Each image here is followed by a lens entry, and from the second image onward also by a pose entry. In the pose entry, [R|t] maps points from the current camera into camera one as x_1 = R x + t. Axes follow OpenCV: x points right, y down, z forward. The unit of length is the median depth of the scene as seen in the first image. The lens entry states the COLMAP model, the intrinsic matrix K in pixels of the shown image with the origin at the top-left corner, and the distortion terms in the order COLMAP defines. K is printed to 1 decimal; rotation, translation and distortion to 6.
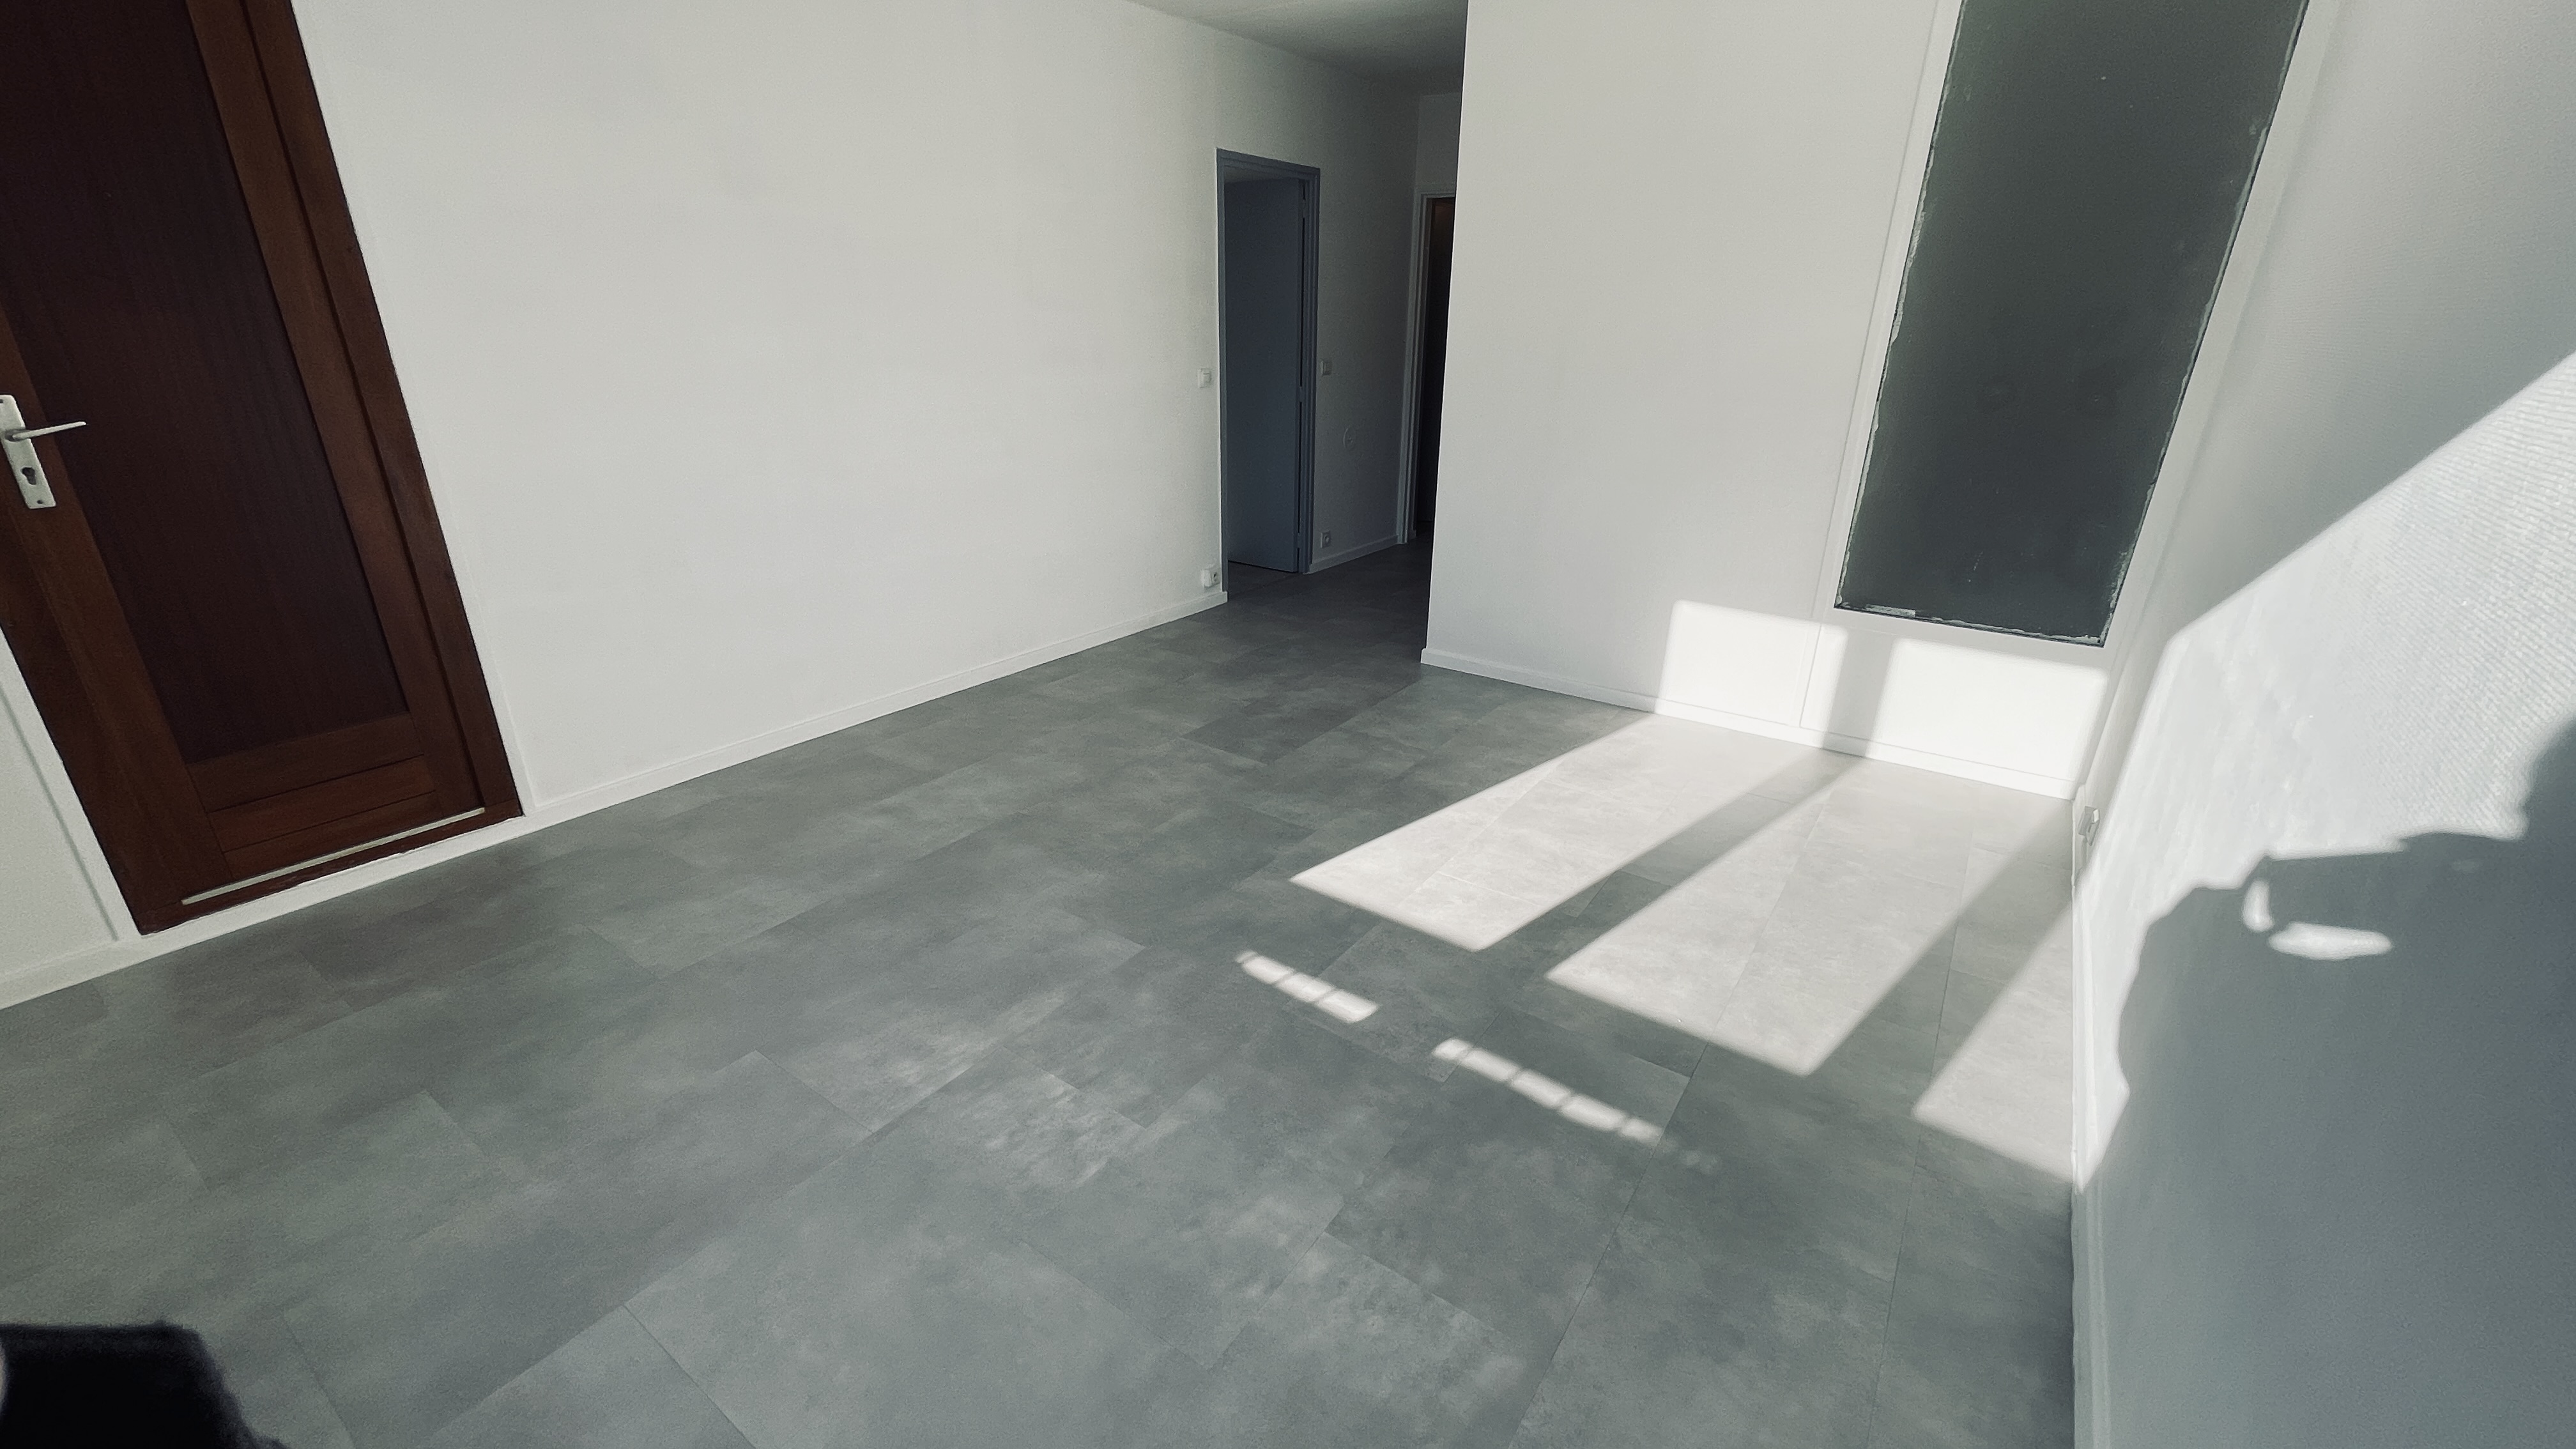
lens RADIAL K [[1051.3, 0, 1291.1], [0, 1051.3, 731.8], [0, 0, 1]] dist [0.003176, 0.002166]
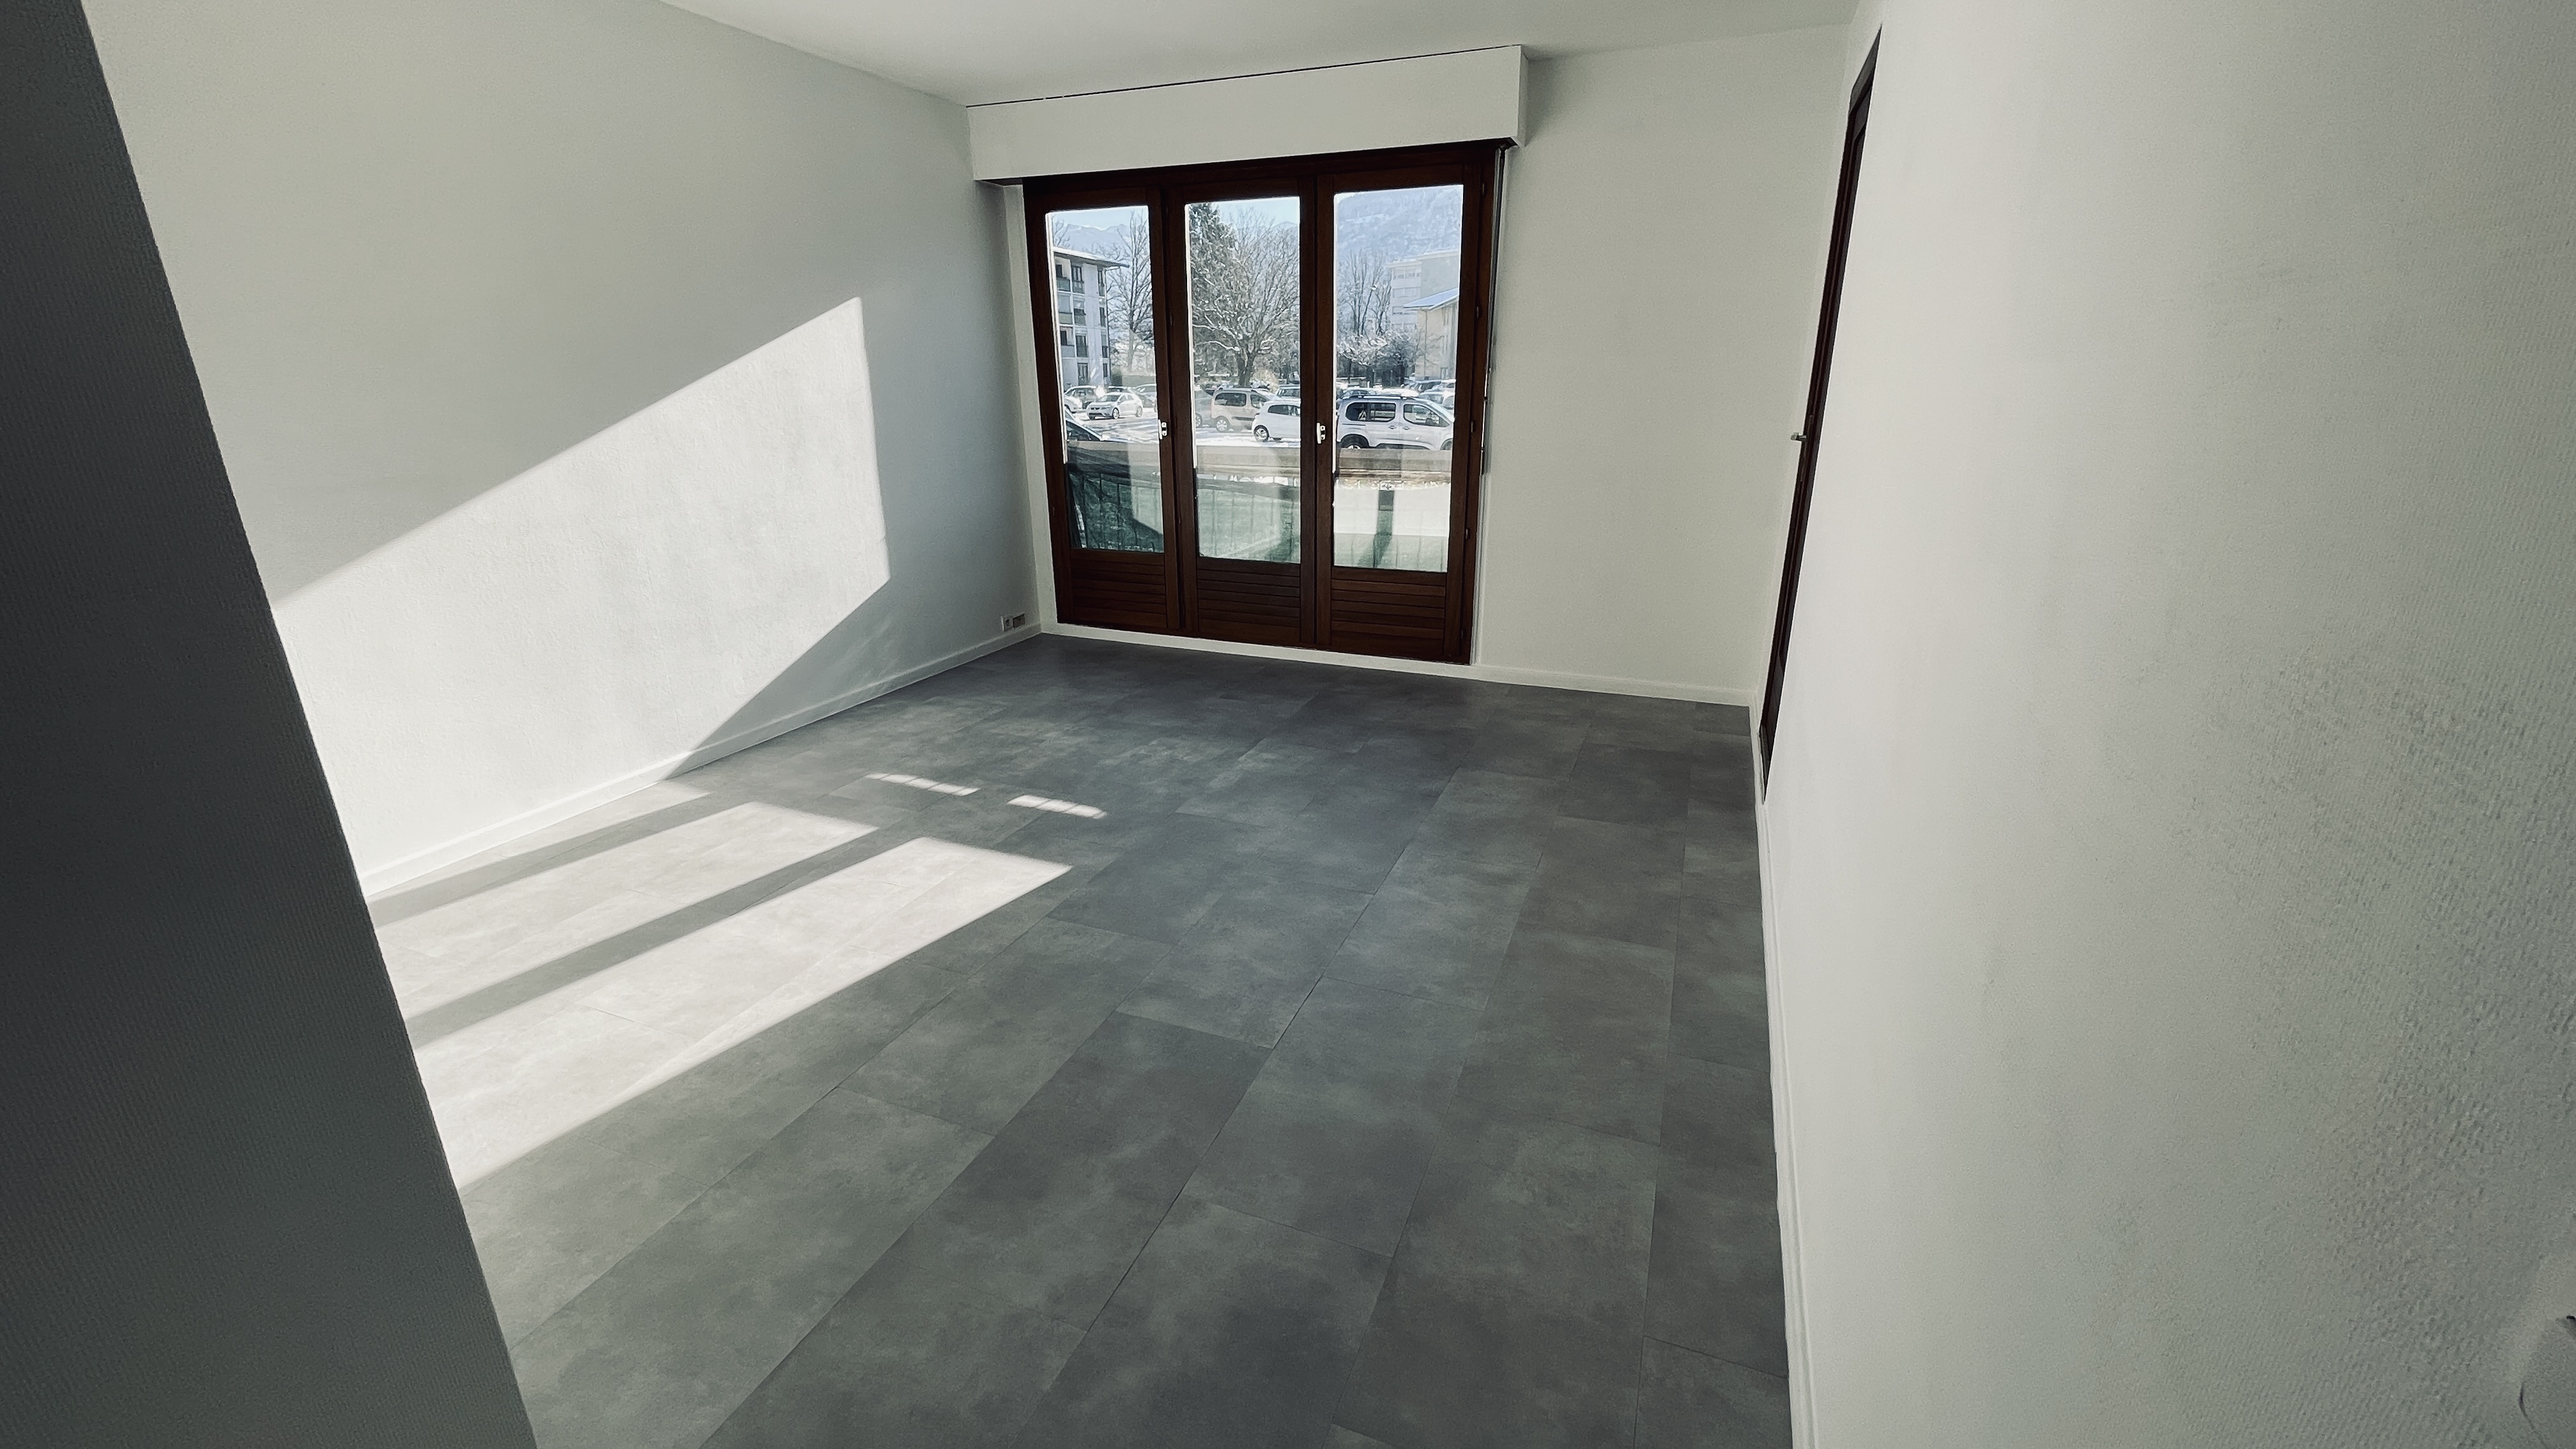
lens RADIAL K [[1051.3, 0, 1288.2], [0, 1051.3, 721.5], [0, 0, 1]] dist [0.003176, 0.002166]
pose [[-0.975150, 0.056328, -0.214266, 0.004174], [-0.095341, 0.766309, 0.635358, -0.620560], [0.199982, 0.639998, -0.741896, 1.573235]]
